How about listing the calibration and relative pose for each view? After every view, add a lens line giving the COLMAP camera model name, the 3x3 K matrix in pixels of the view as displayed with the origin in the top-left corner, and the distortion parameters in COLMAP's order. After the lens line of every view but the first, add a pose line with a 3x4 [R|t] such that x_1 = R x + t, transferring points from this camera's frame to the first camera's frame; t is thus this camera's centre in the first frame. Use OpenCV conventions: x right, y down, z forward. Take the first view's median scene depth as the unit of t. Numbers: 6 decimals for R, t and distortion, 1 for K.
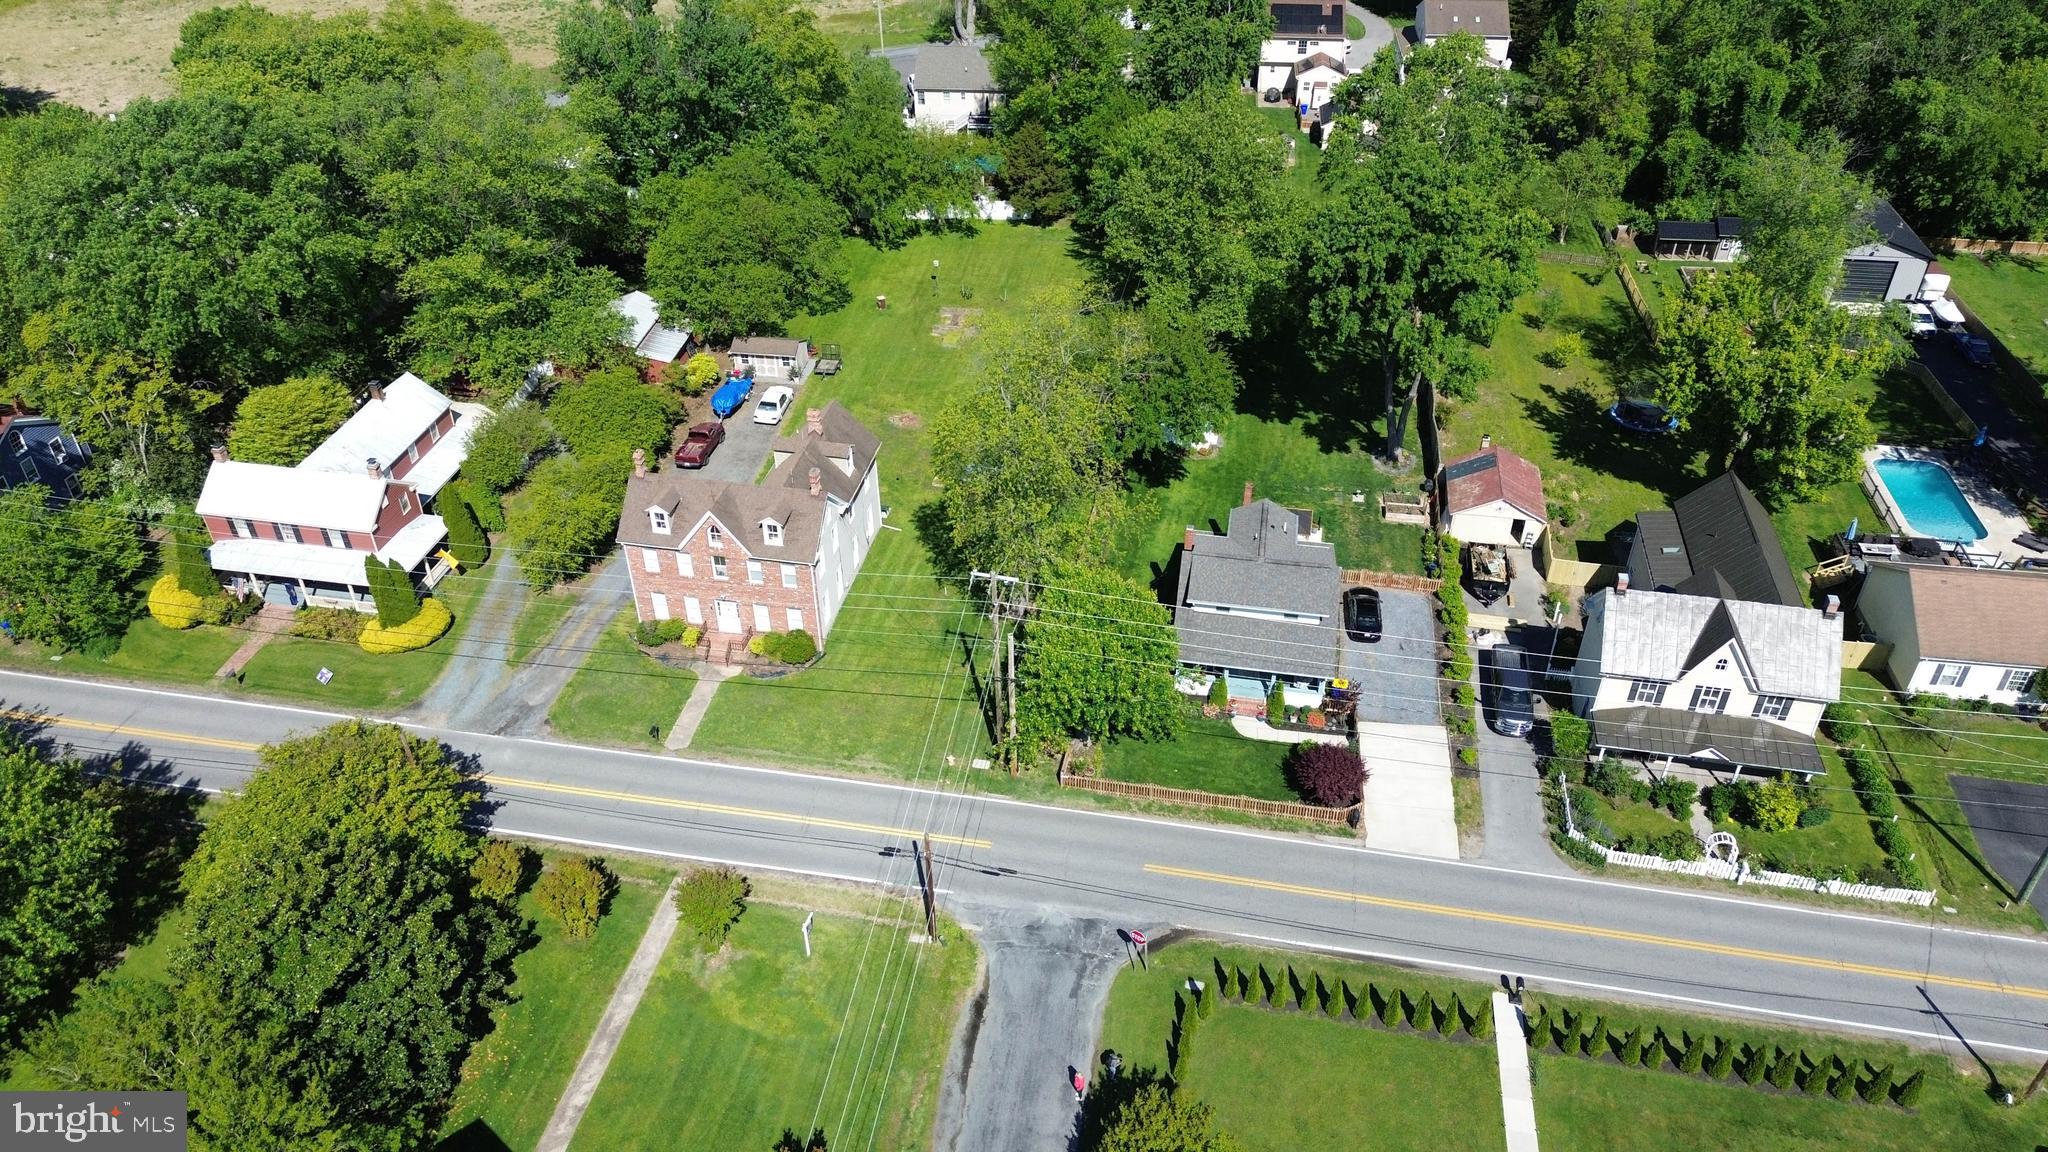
lens RADIAL K [[1439.8, 0, 1024.0], [0, 1439.8, 576.0], [0, 0, 1]] dist [0.081820, -0.096120]
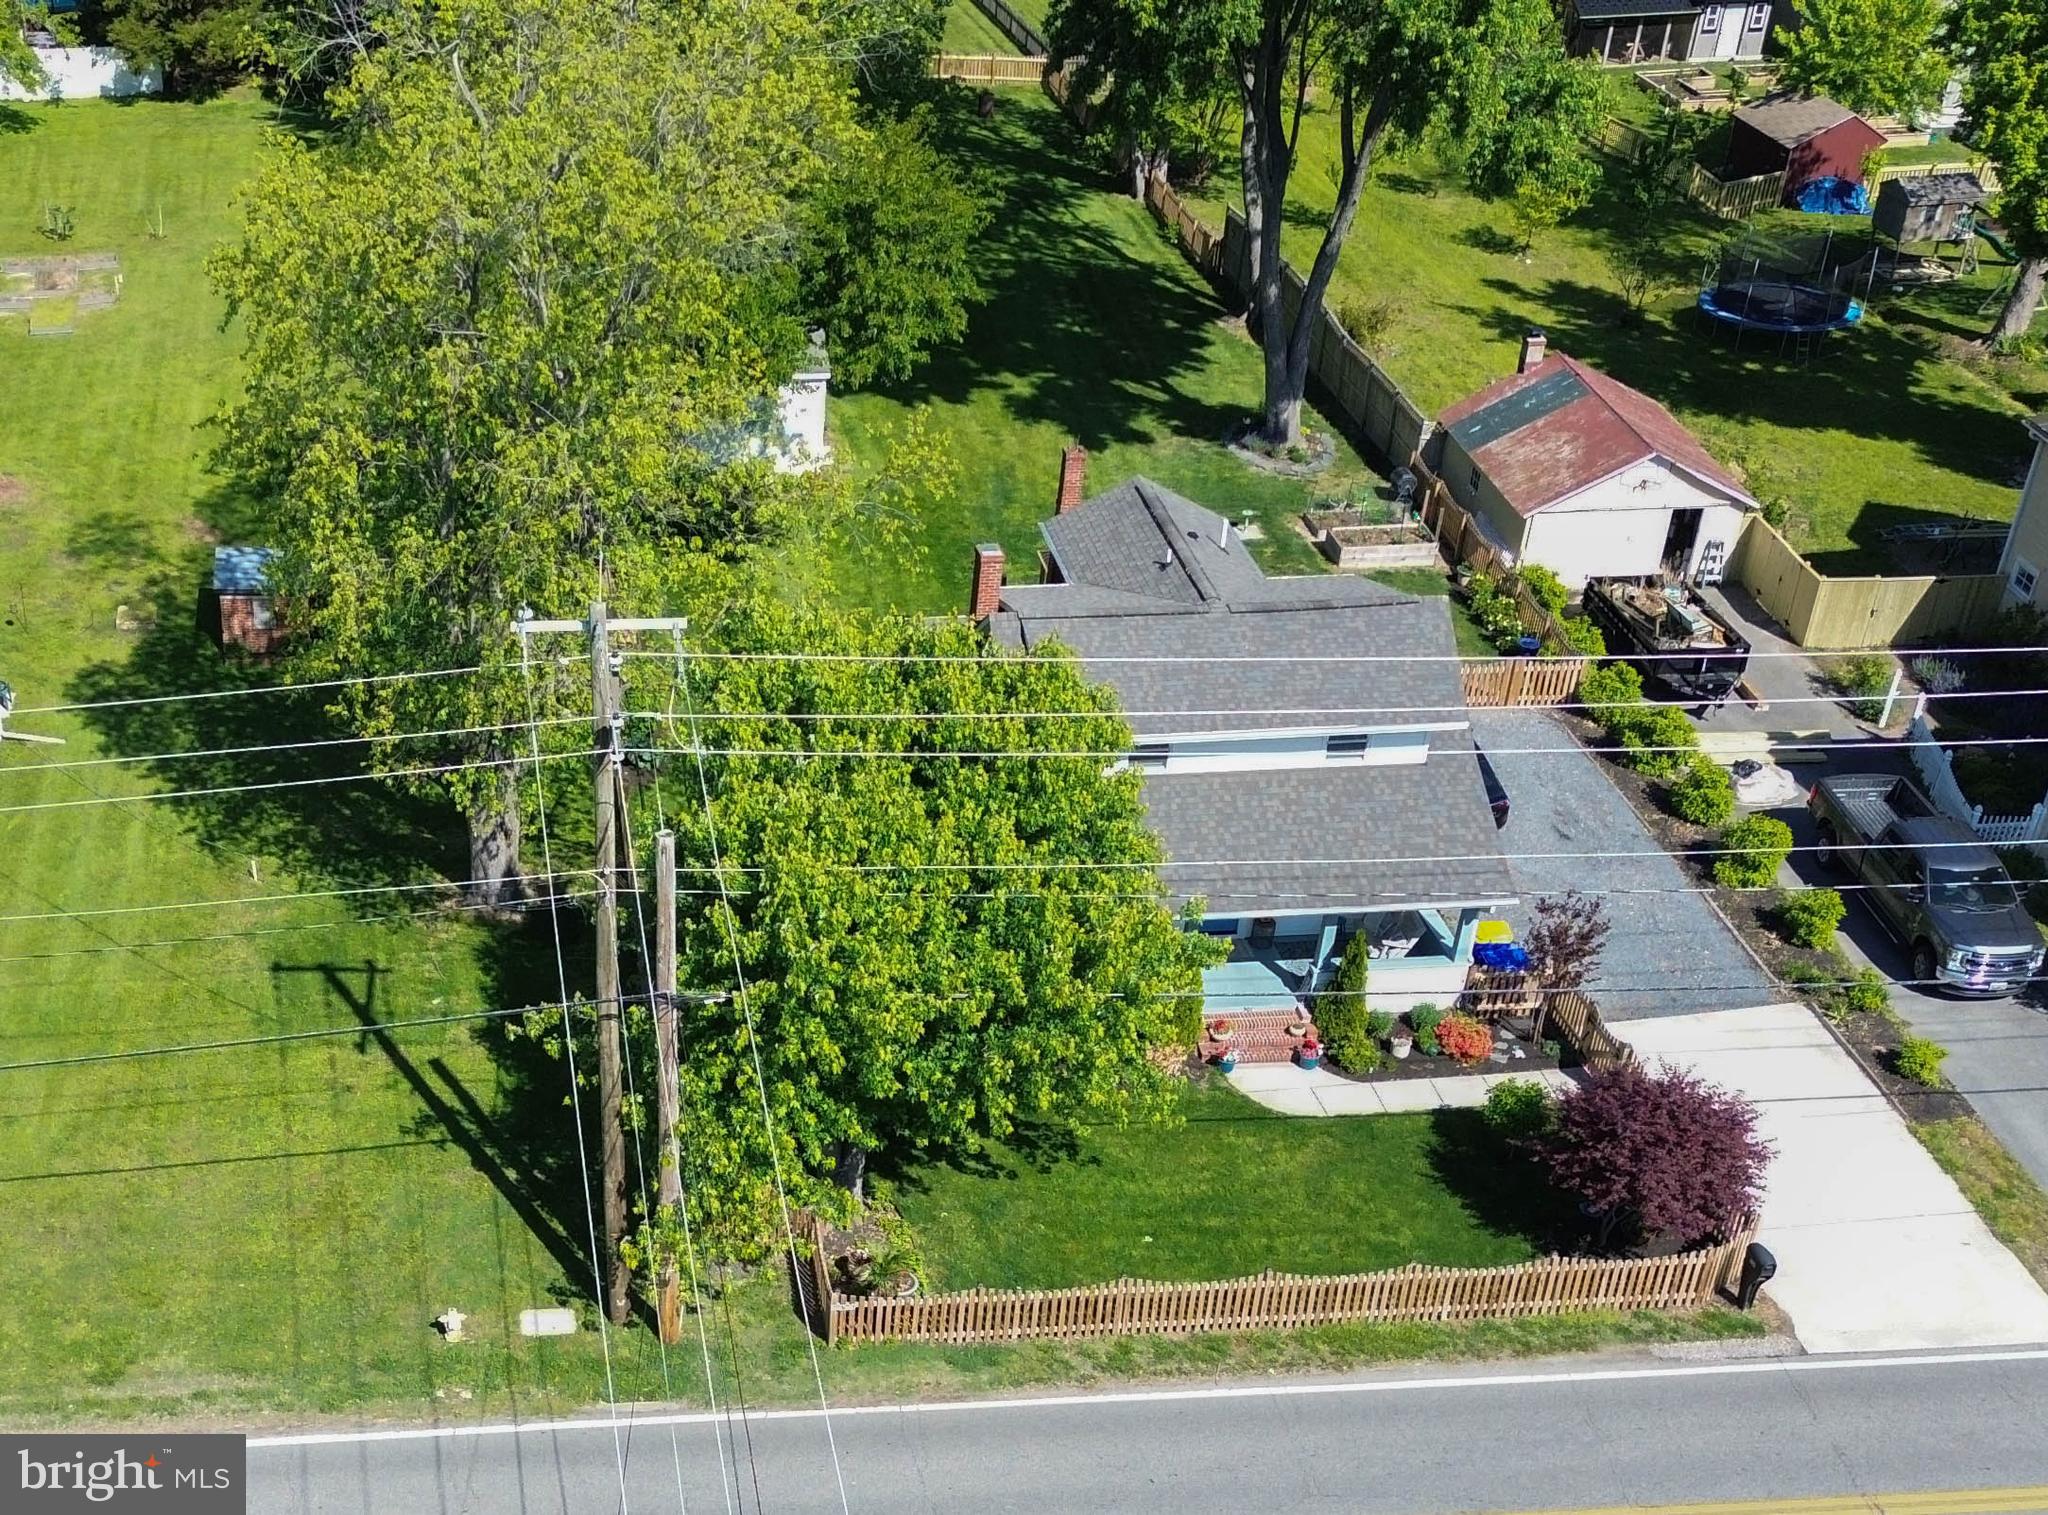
lens RADIAL K [[2657.0, 0, 628.2], [0, 2657.0, 1060.8], [0, 0, 1]] dist [0.098503, -0.131715]
pose [[0.965564, -0.145422, 0.215728, -0.118443], [0.149925, 0.988687, -0.004567, 0.074638], [-0.212623, 0.036752, 0.976443, 0.408560]]
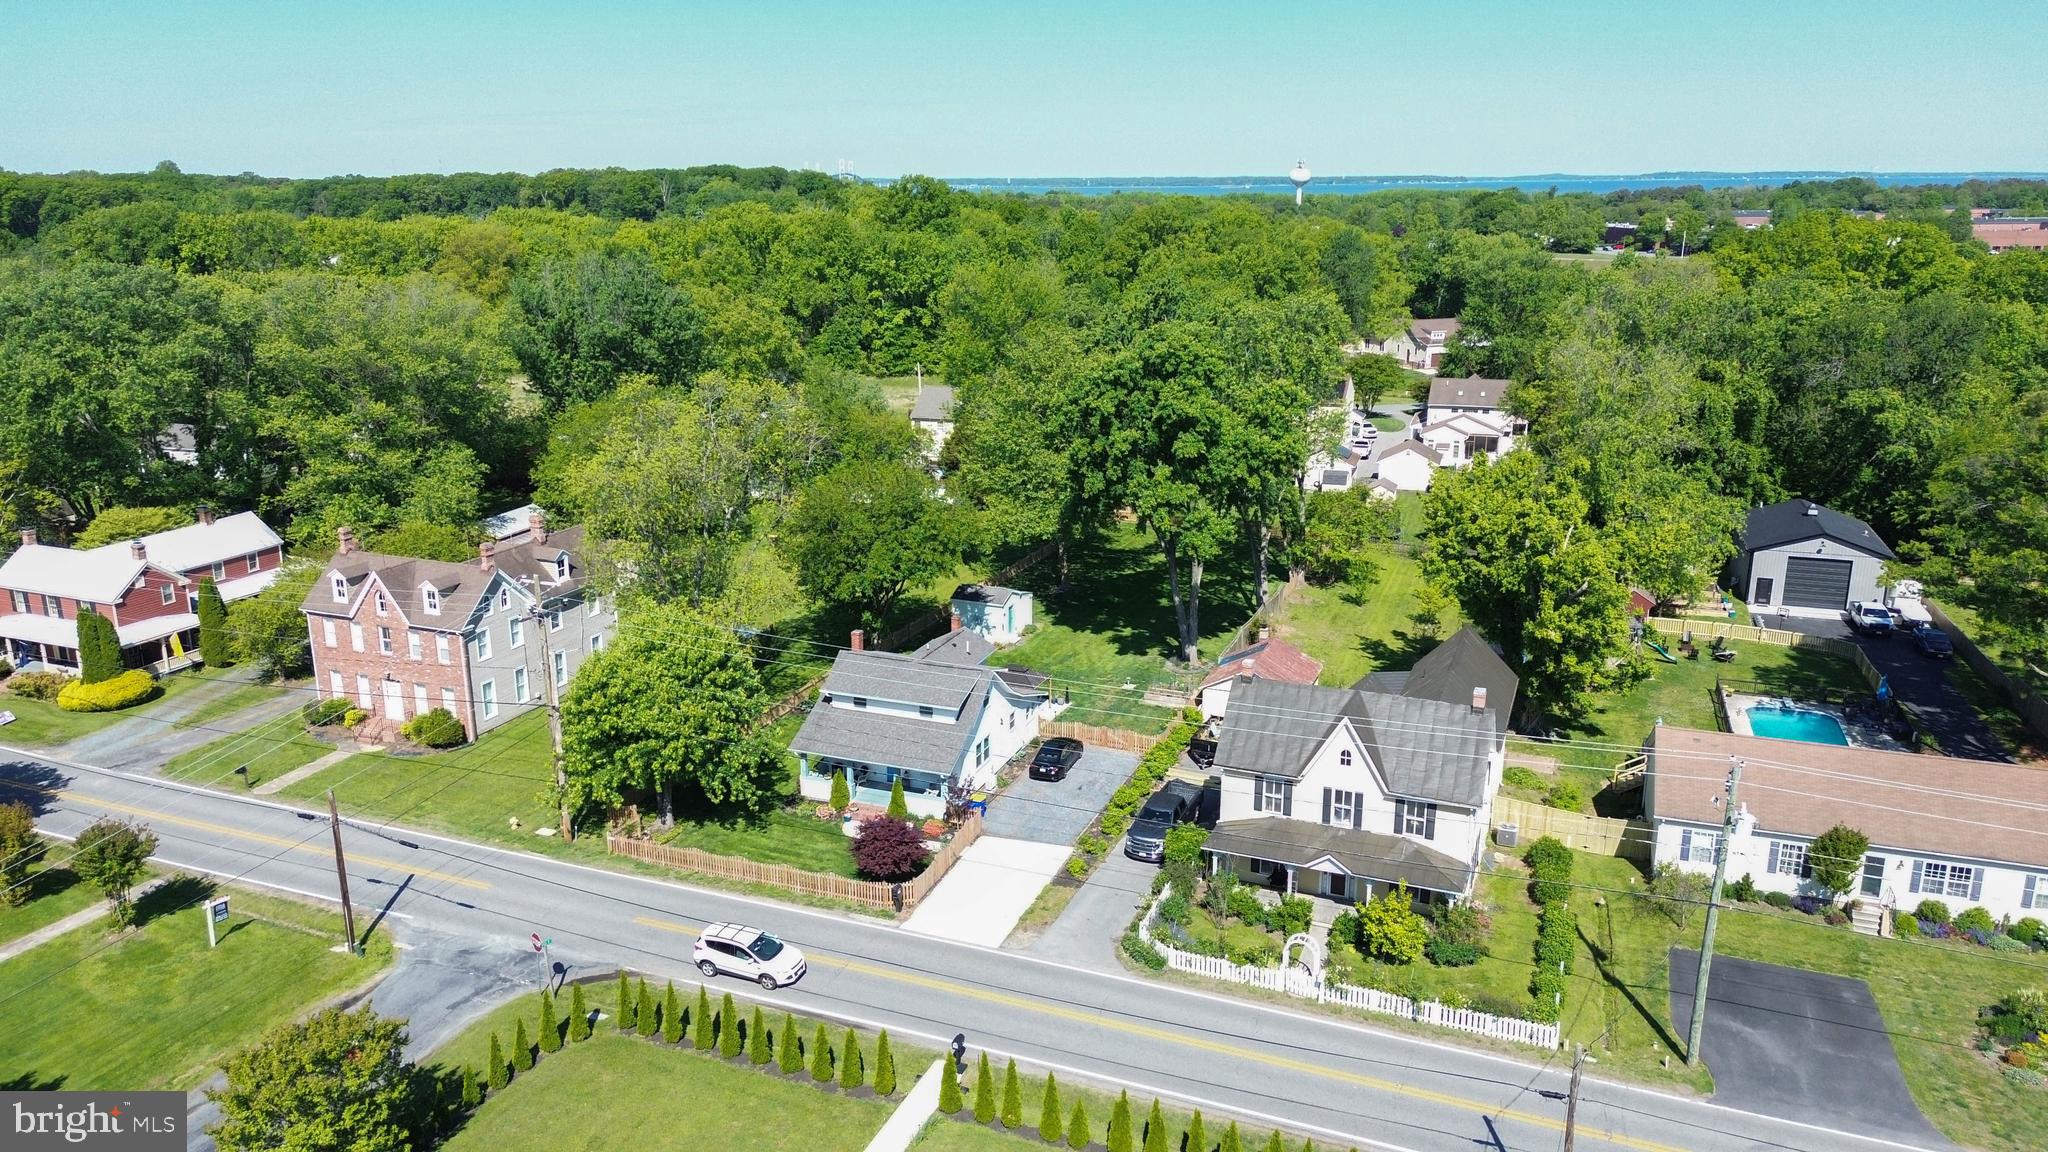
lens RADIAL K [[1439.8, 0, 1024.0], [0, 1439.8, 576.0], [0, 0, 1]] dist [0.081820, -0.096120]
pose [[0.980245, 0.054618, -0.190095, 0.396233], [-0.118925, 0.930730, -0.345831, 0.241995], [0.158038, 0.361606, 0.918839, 0.143966]]
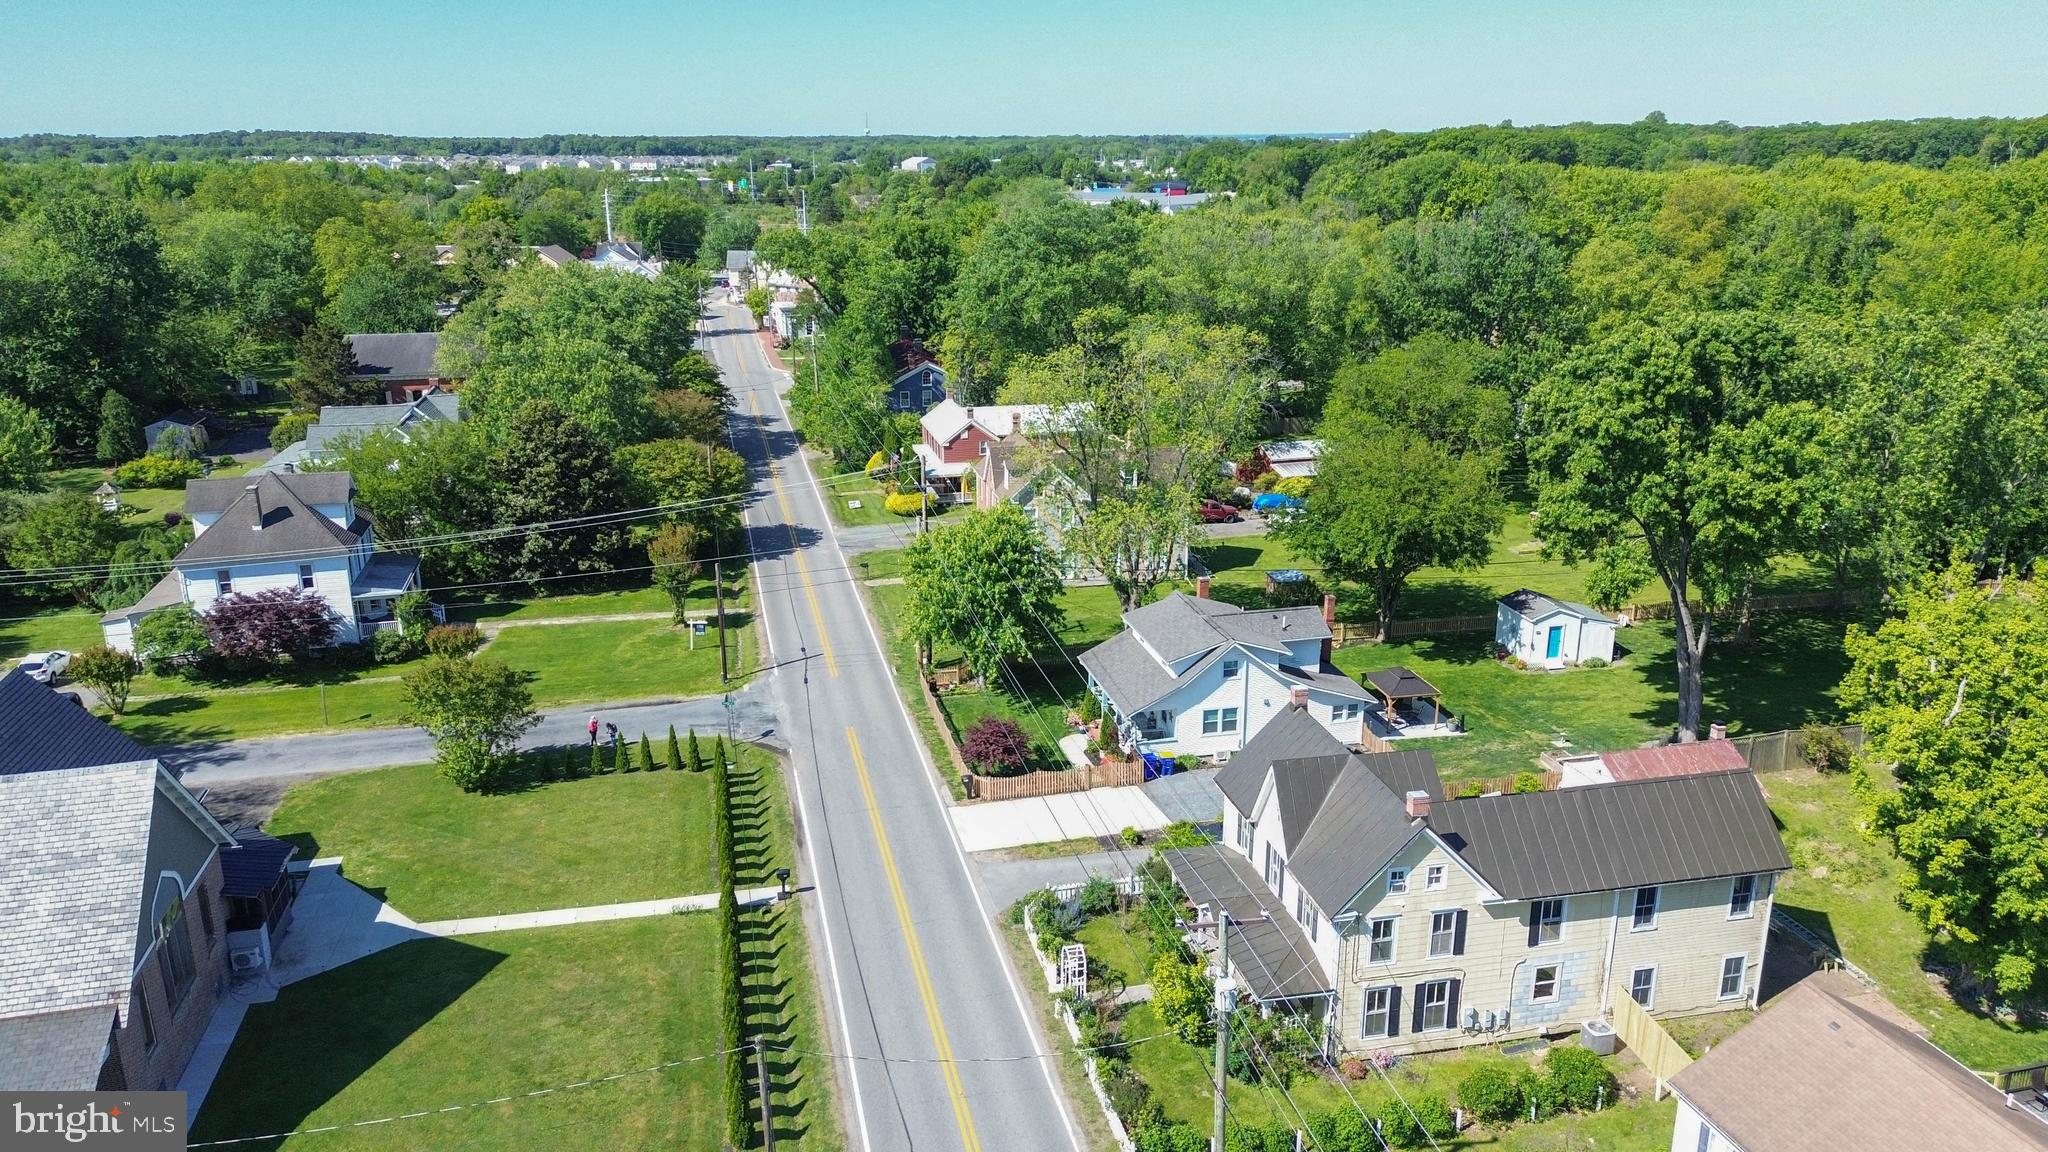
lens RADIAL K [[1439.8, 0, 1024.0], [0, 1439.8, 576.0], [0, 0, 1]] dist [0.081820, -0.096120]
pose [[0.399644, 0.269550, -0.876144, 0.901883], [-0.538987, 0.842210, 0.013257, 0.016573], [0.741470, 0.466932, 0.481868, 0.446381]]
